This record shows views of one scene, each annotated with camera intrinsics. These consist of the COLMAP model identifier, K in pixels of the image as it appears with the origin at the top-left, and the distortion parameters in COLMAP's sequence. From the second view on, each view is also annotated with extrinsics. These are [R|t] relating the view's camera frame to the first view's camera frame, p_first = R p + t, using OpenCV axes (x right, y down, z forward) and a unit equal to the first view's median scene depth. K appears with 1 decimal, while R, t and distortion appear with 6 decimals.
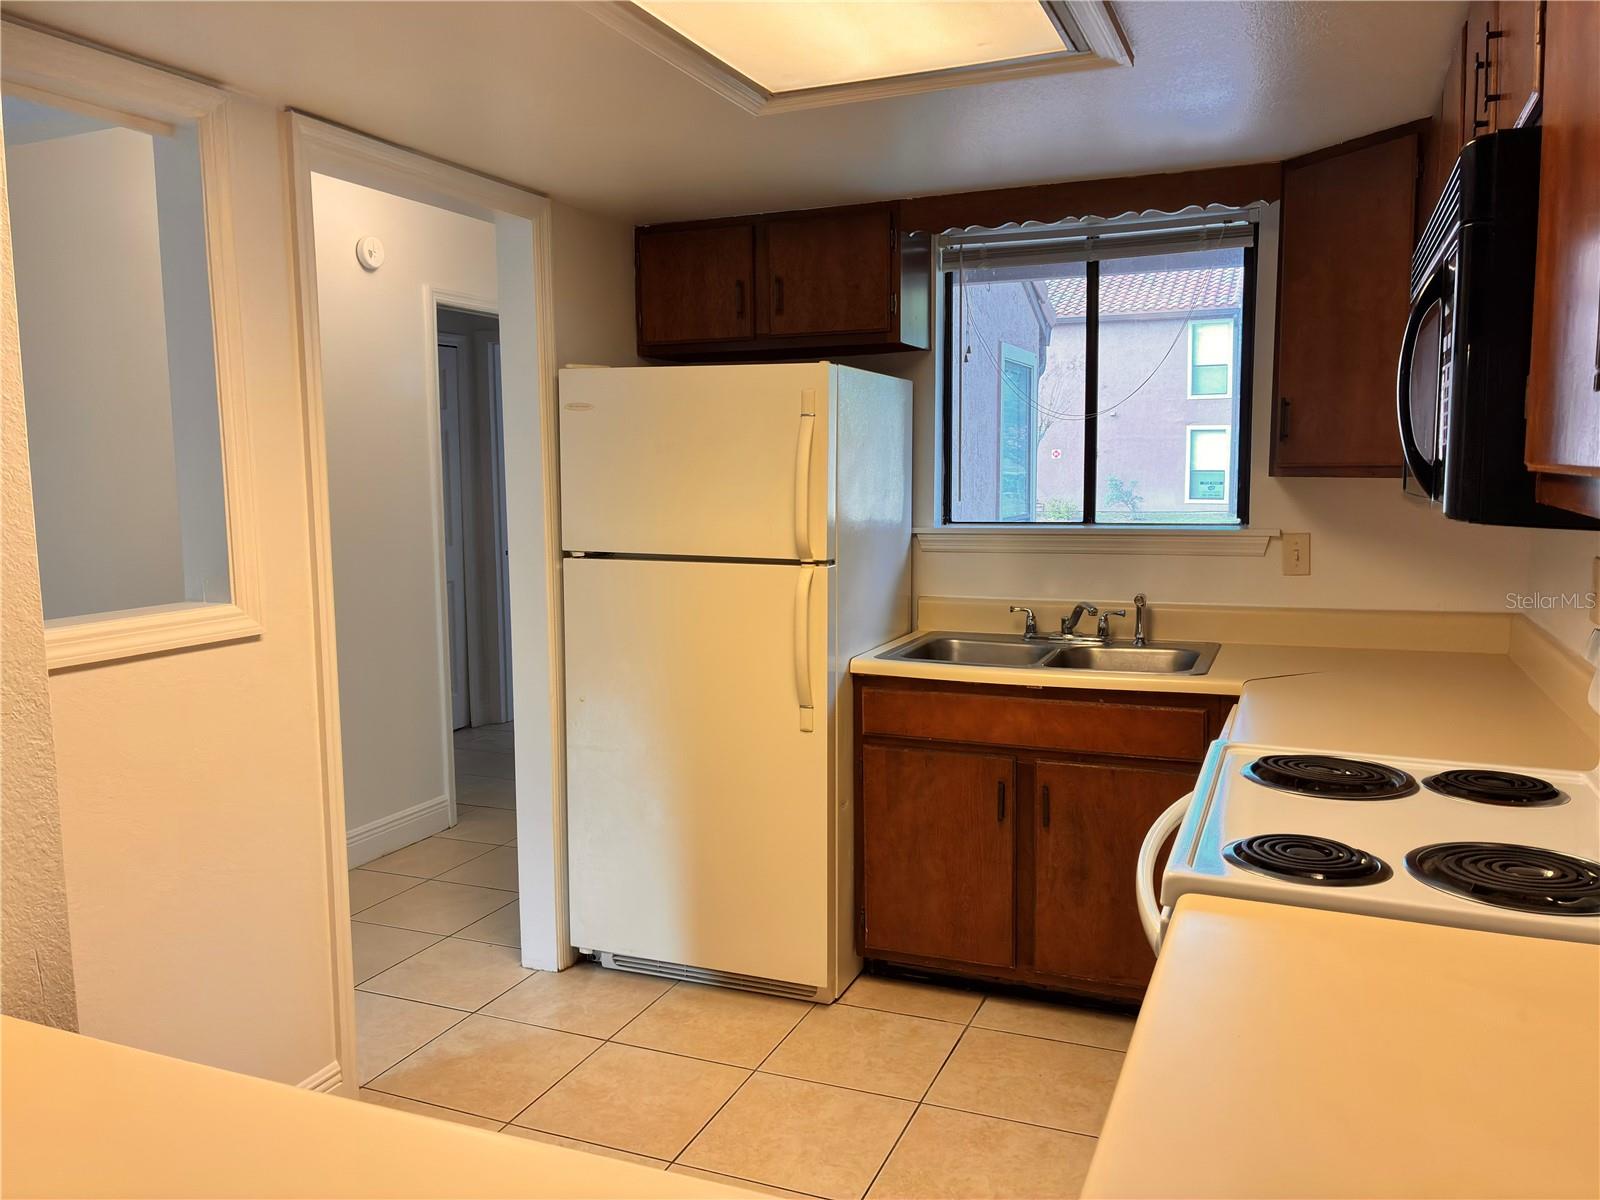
lens RADIAL K [[1211.5, 0, 802.5], [0, 1211.5, 594.9], [0, 0, 1]] dist [0.035090, -0.044644]
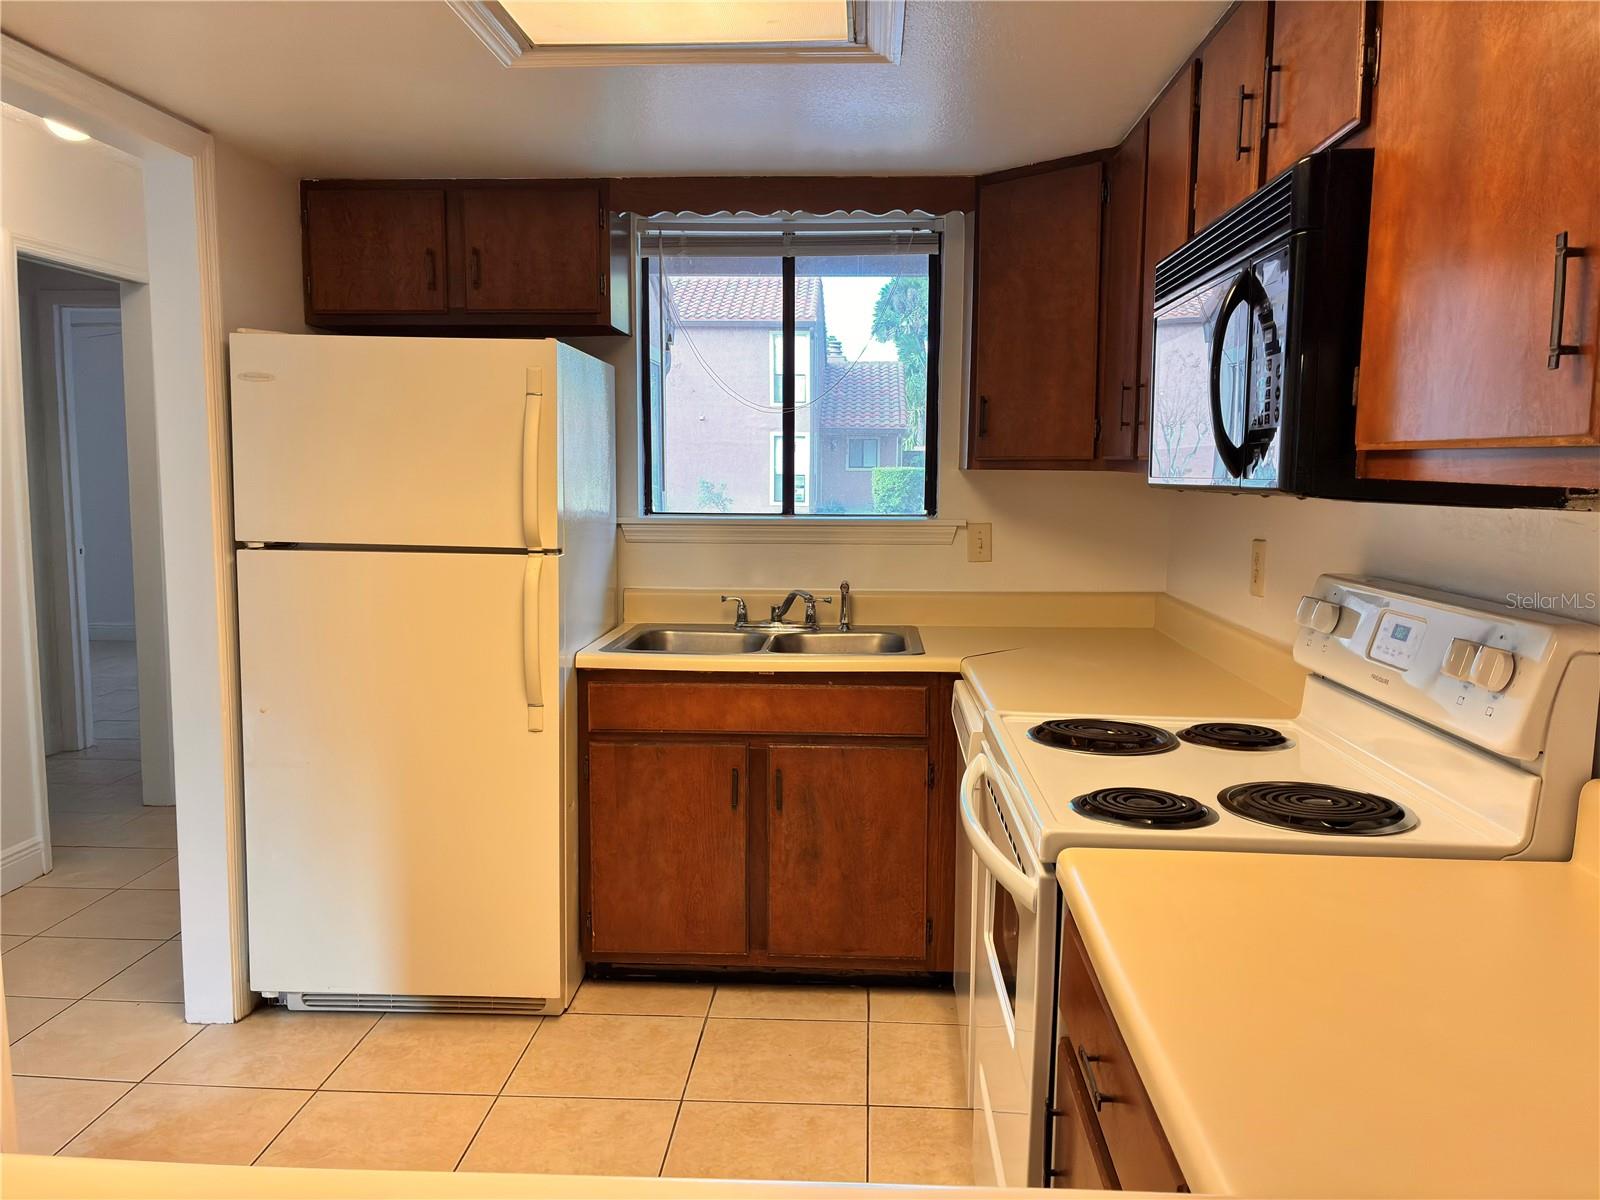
lens RADIAL K [[1211.5, 0, 799.9], [0, 1211.5, 599.4], [0, 0, 1]] dist [0.035090, -0.044644]
pose [[0.941605, -0.020071, 0.336122, -0.114917], [0.019496, 0.999797, 0.005088, 0.009383], [-0.336155, 0.001762, 0.941805, 0.038257]]
